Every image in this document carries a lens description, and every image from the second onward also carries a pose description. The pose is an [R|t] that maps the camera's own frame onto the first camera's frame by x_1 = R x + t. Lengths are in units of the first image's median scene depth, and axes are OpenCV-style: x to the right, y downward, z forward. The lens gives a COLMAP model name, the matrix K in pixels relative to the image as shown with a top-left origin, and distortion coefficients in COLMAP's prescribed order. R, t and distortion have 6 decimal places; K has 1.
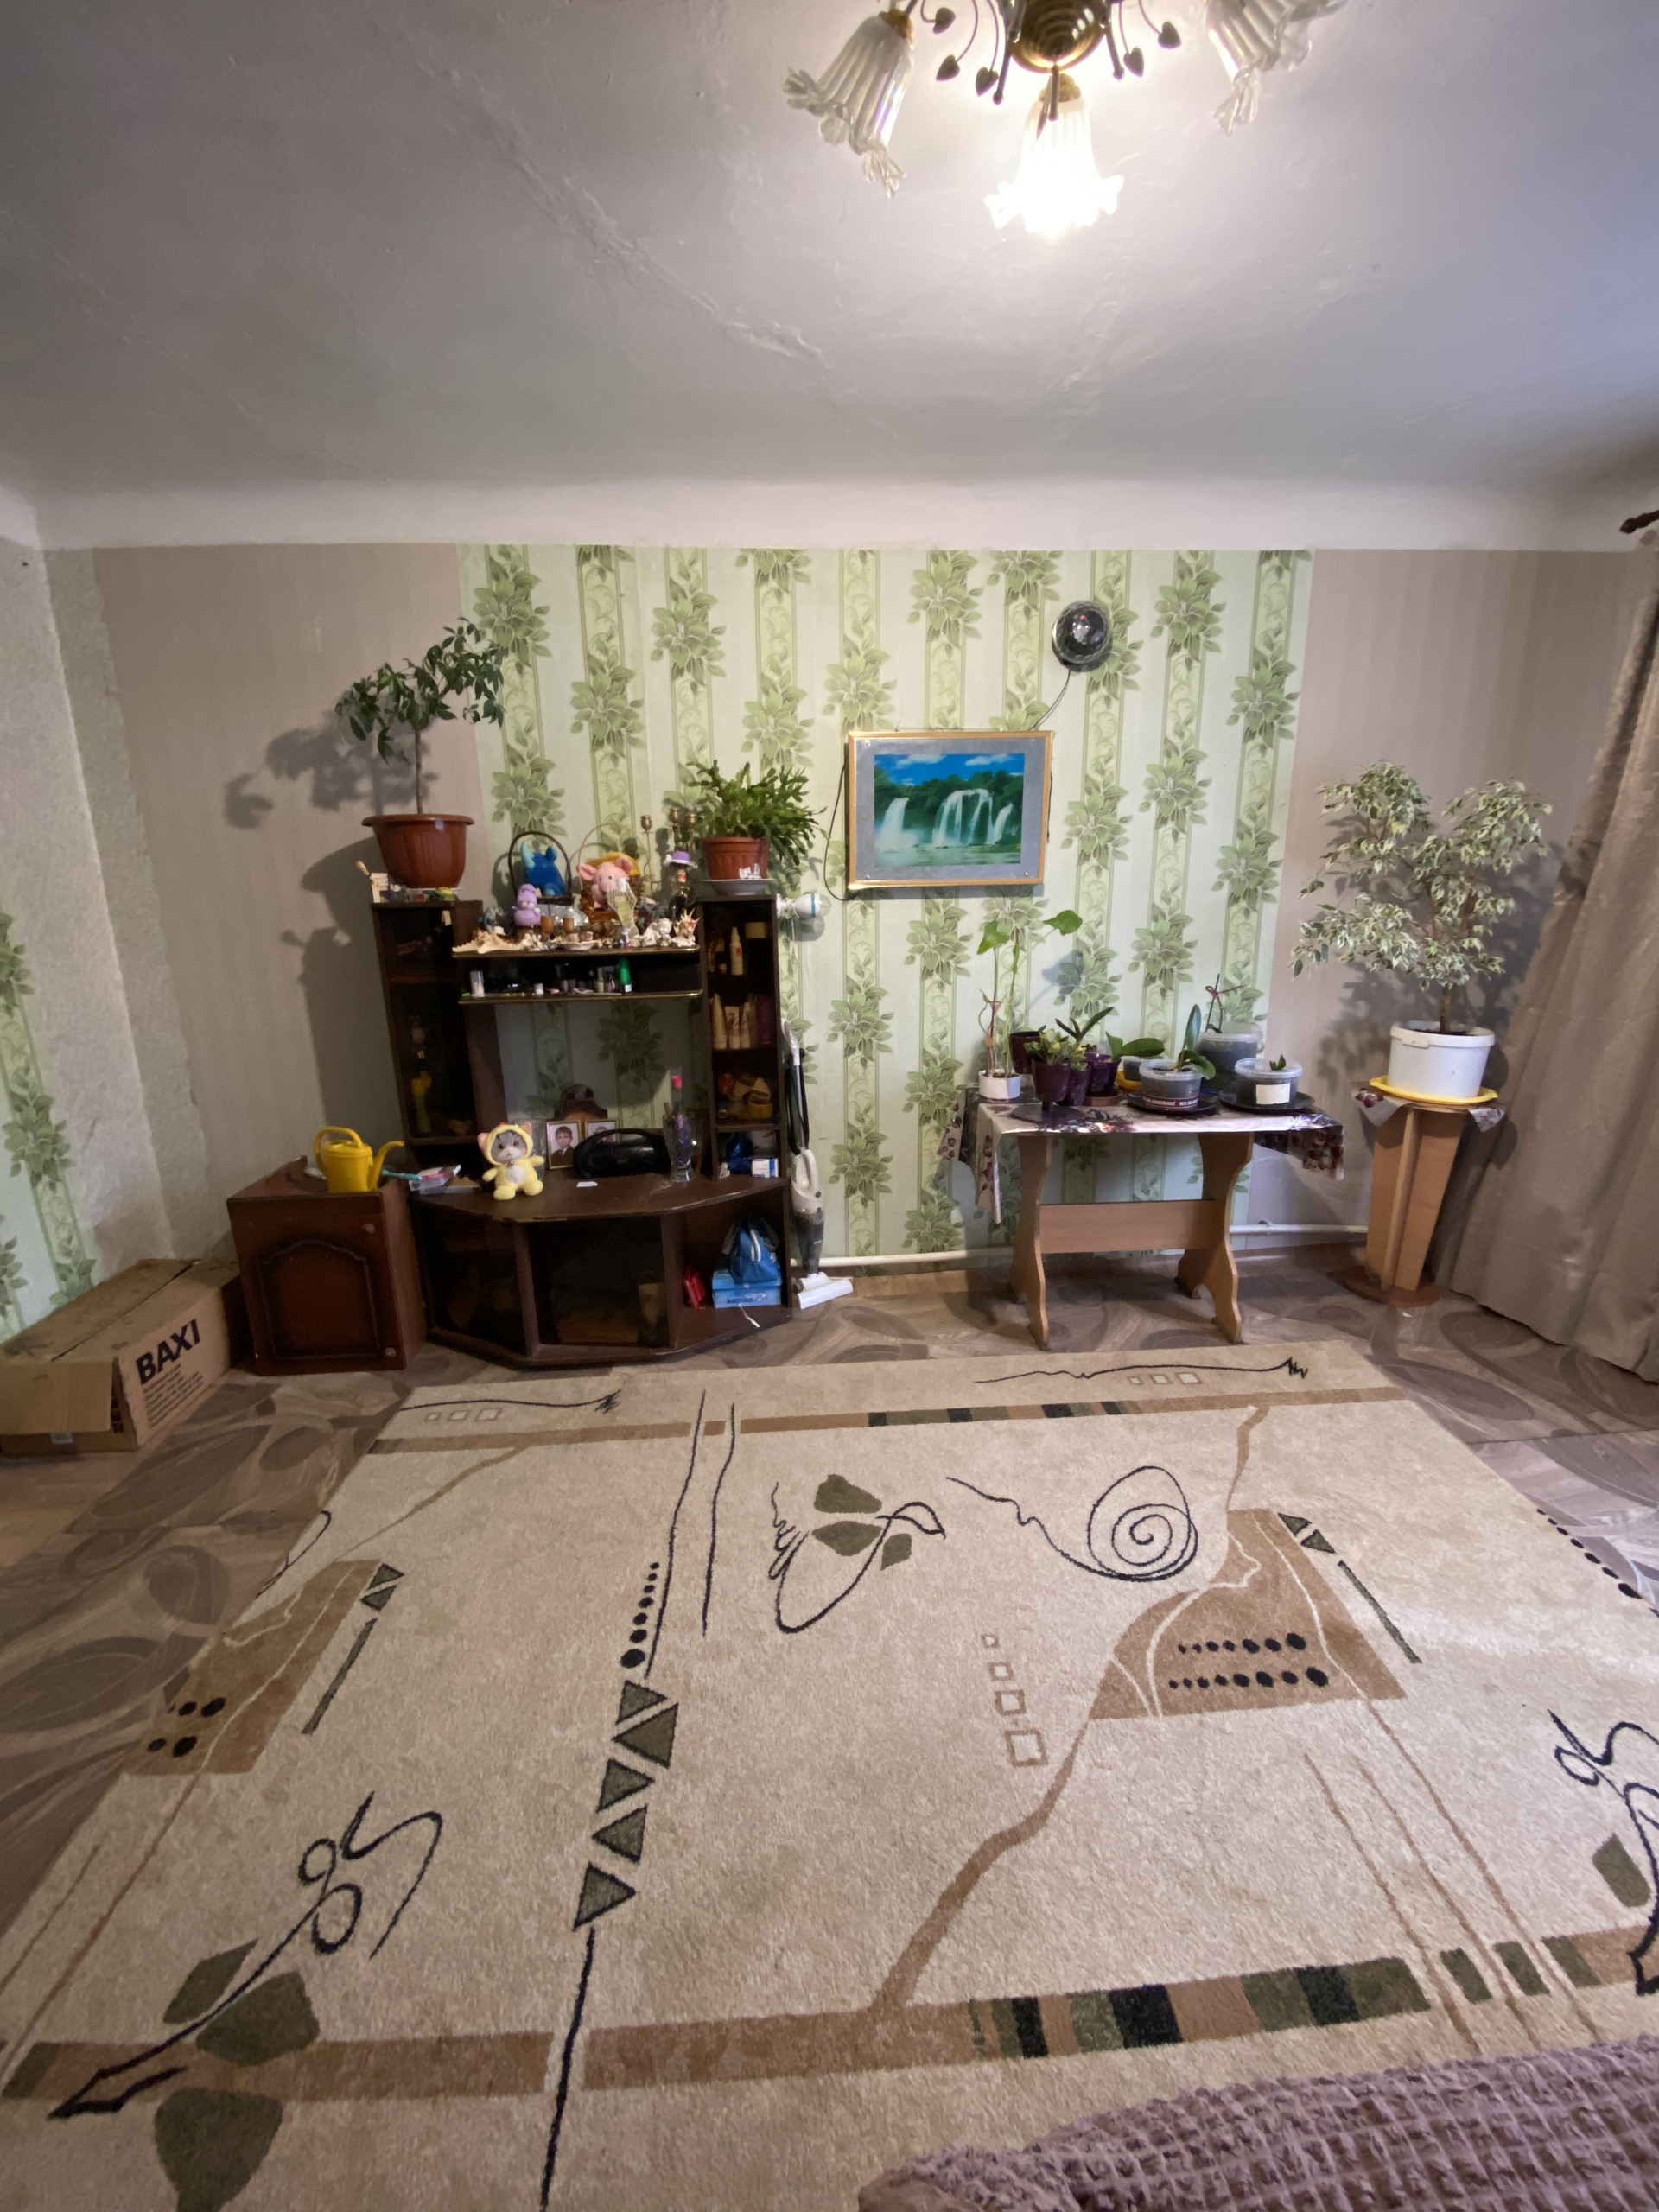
lens RADIAL K [[888.4, 0, 836.4], [0, 888.4, 1107.4], [0, 0, 1]] dist [0.013100, -0.017537]
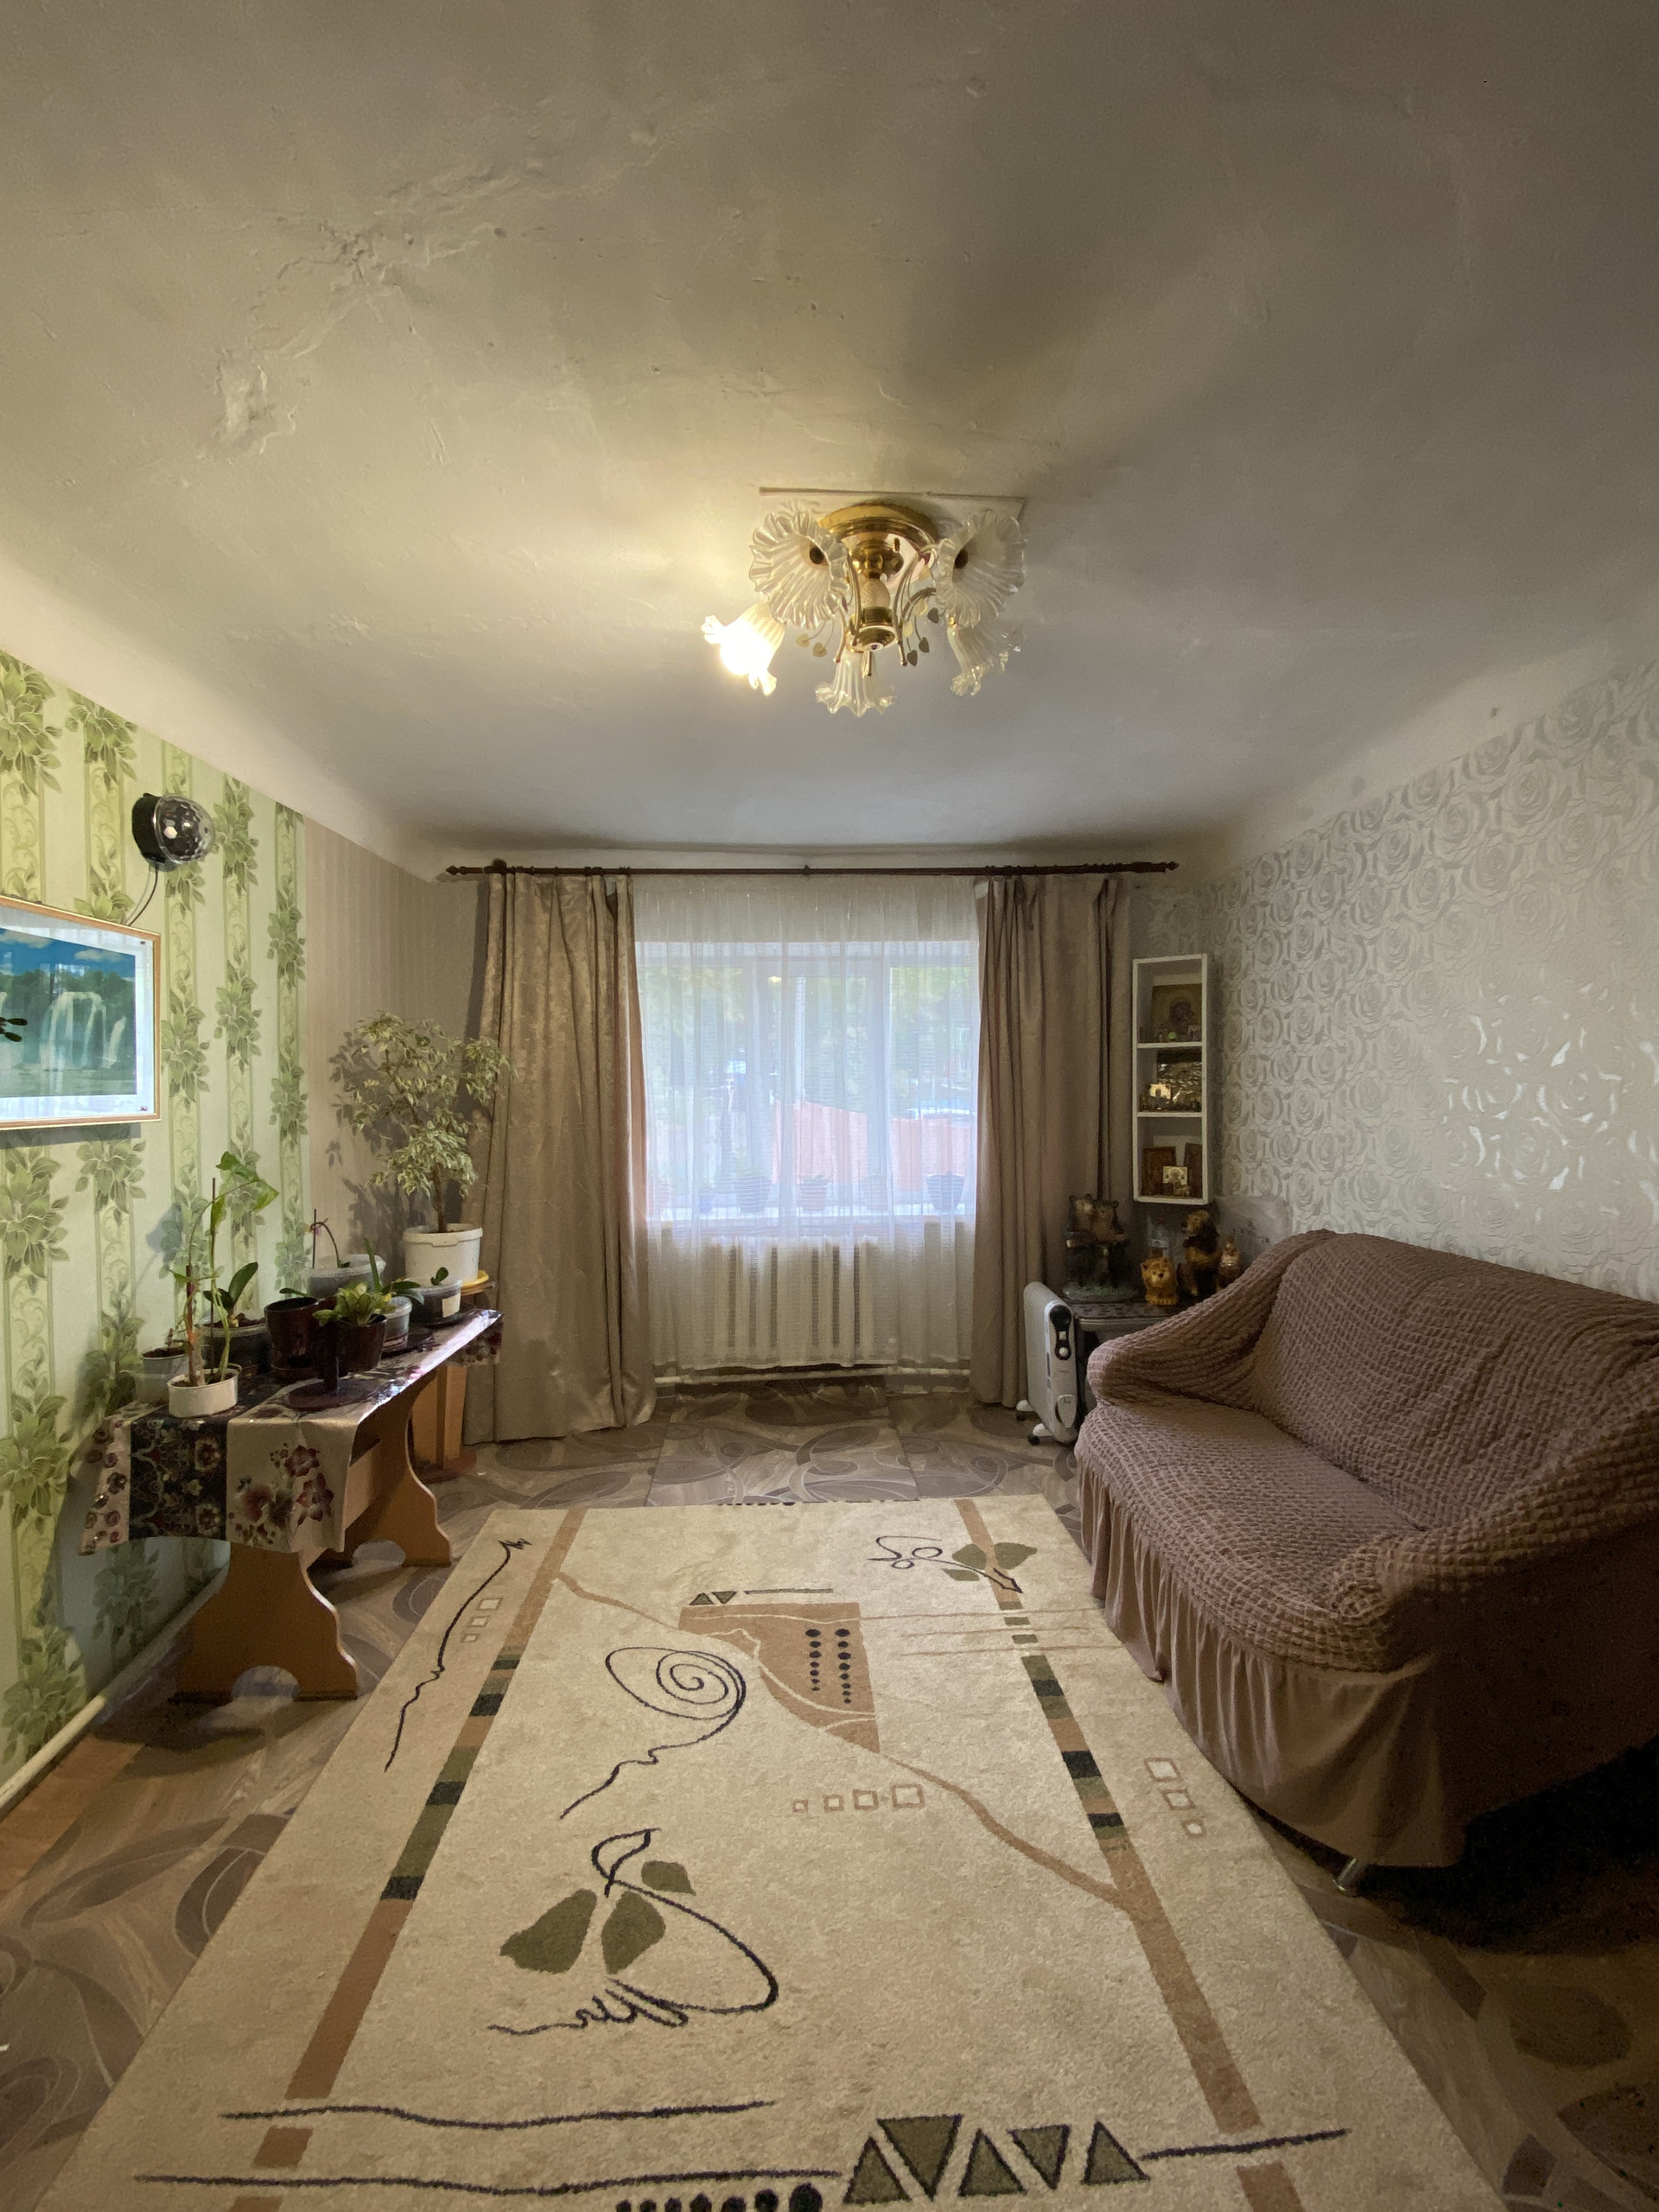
lens RADIAL K [[900.3, 0, 830.2], [0, 900.3, 1094.2], [0, 0, 1]] dist [0.019569, -0.019227]
pose [[0.003637, 0.002246, 0.999991, -0.798817], [0.257470, 0.966281, -0.003107, -0.183887], [-0.966279, 0.257479, 0.002936, 0.654933]]
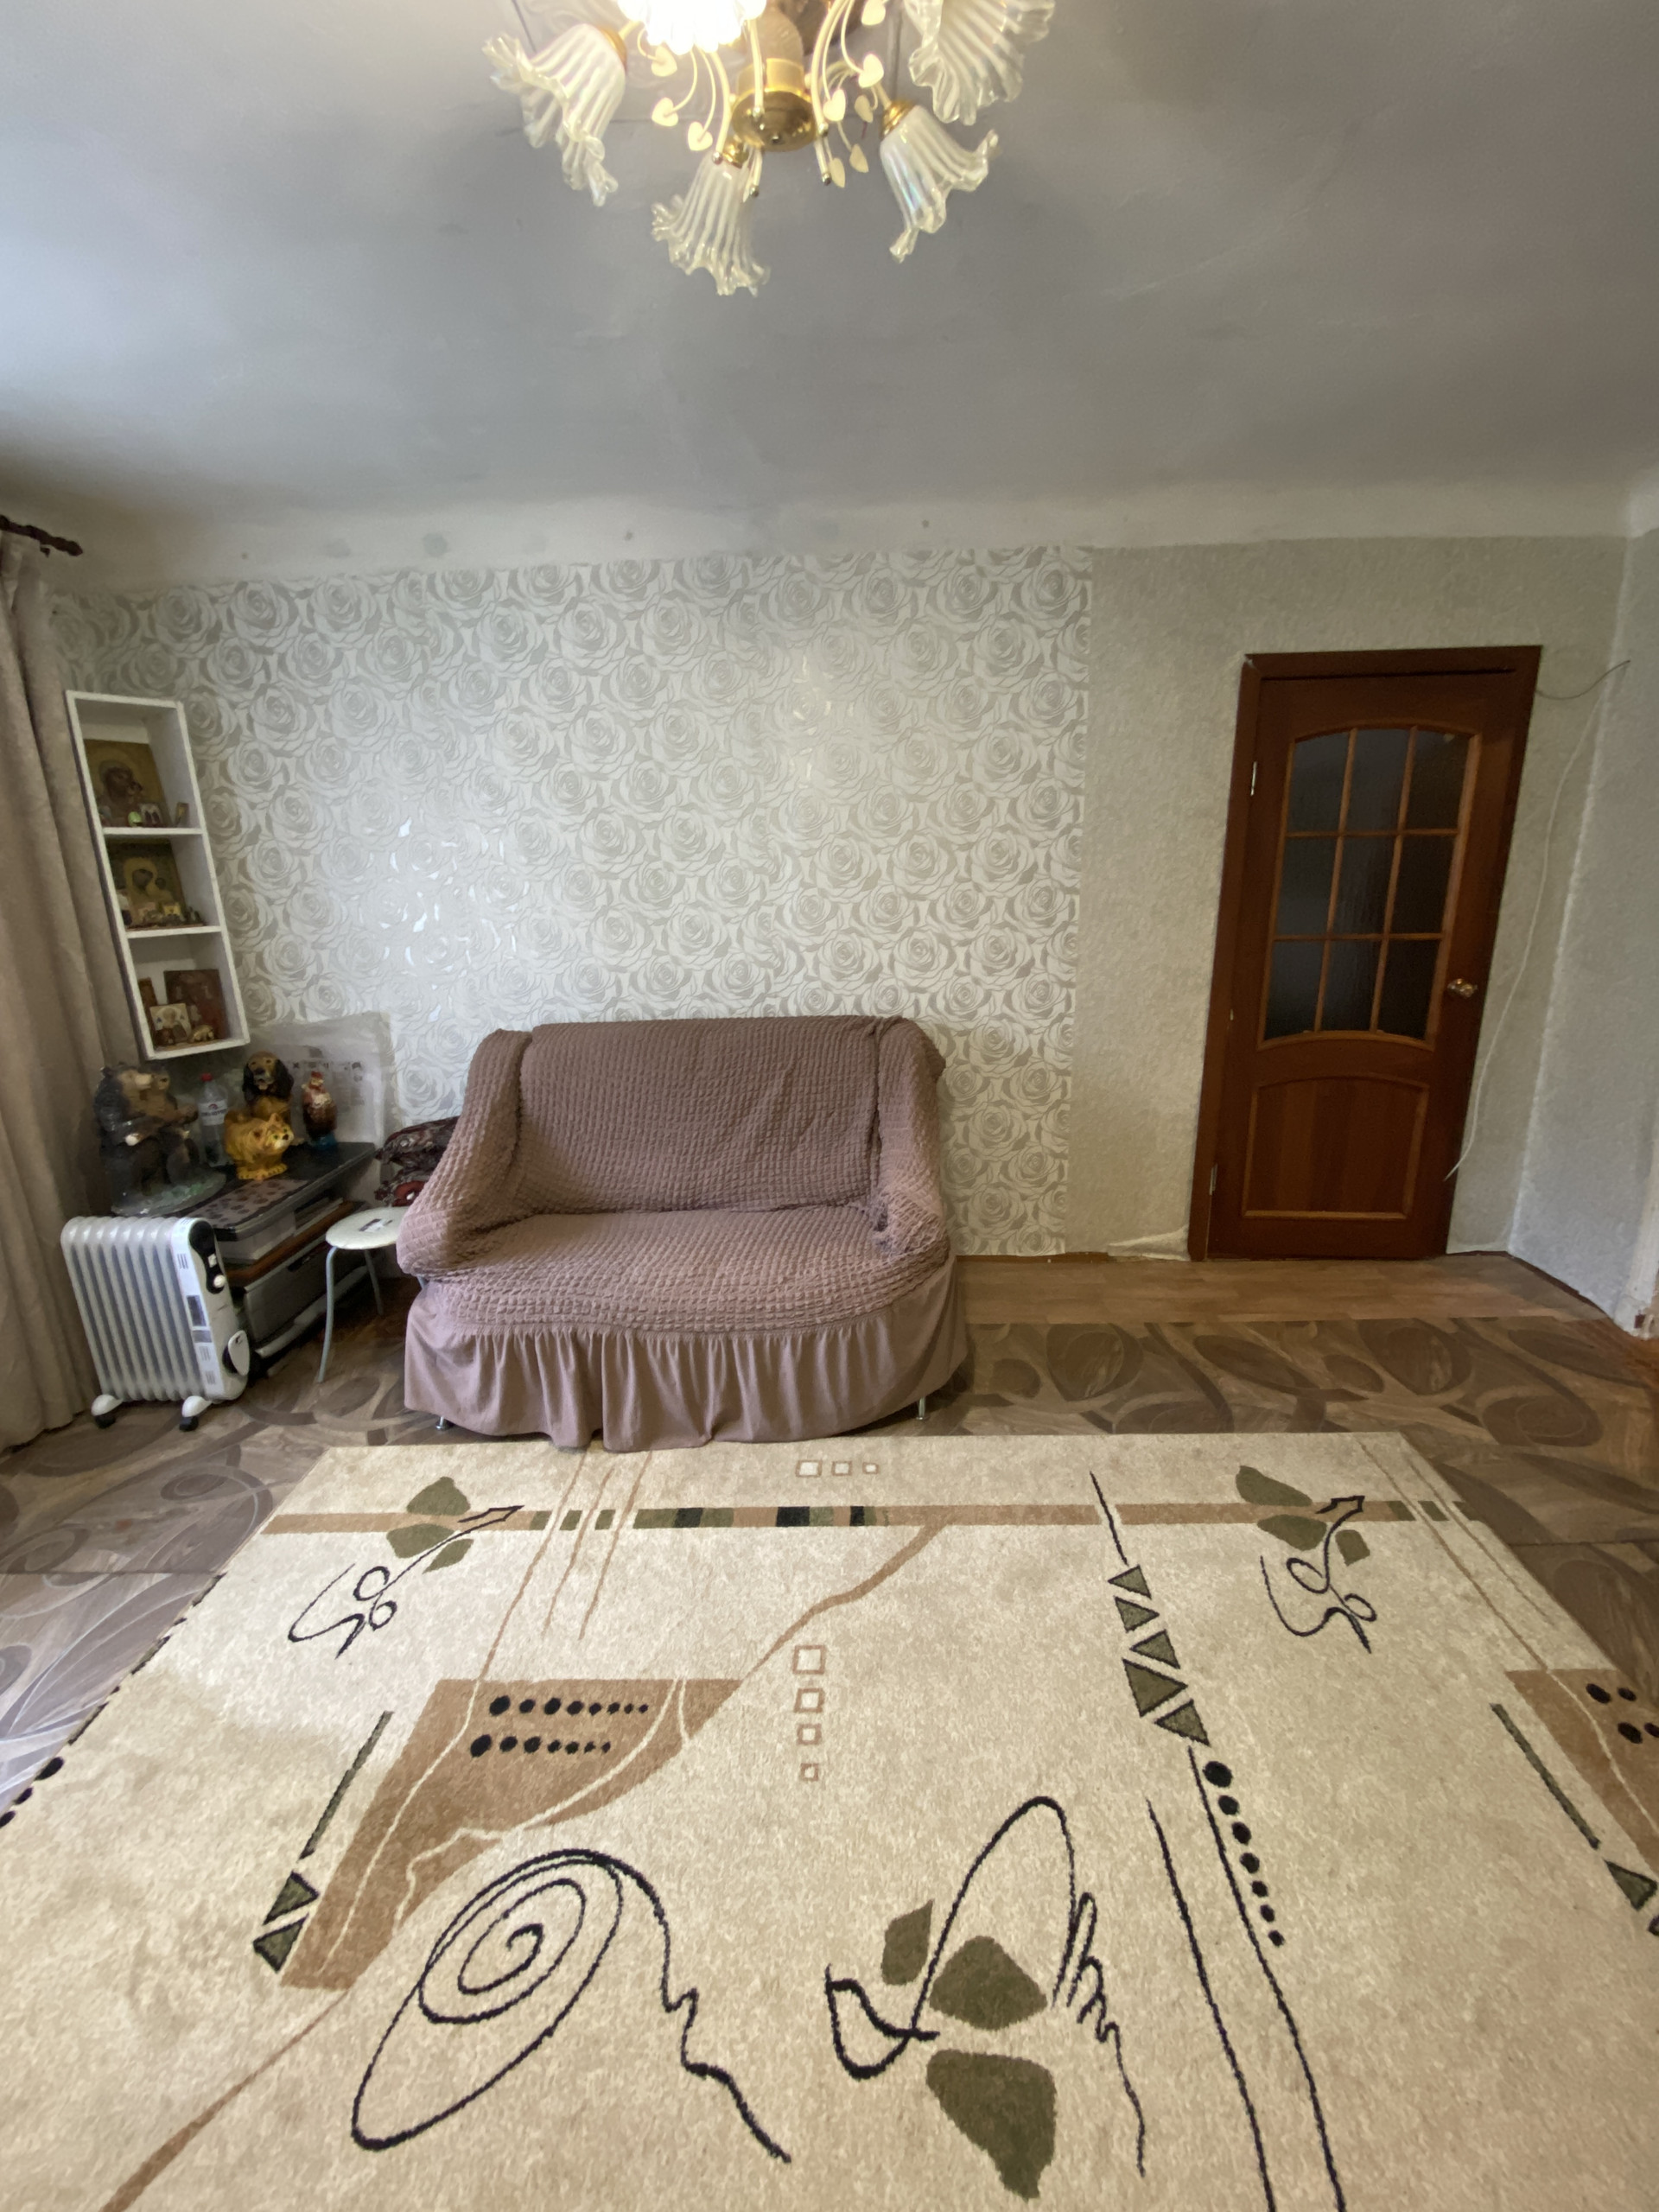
lens RADIAL K [[888.4, 0, 836.4], [0, 888.4, 1107.4], [0, 0, 1]] dist [0.013100, -0.017537]
pose [[-0.996544, 0.017202, 0.081266, 0.056029], [0.054939, 0.870277, 0.489489, -0.351362], [-0.062304, 0.492262, -0.868214, 1.265426]]
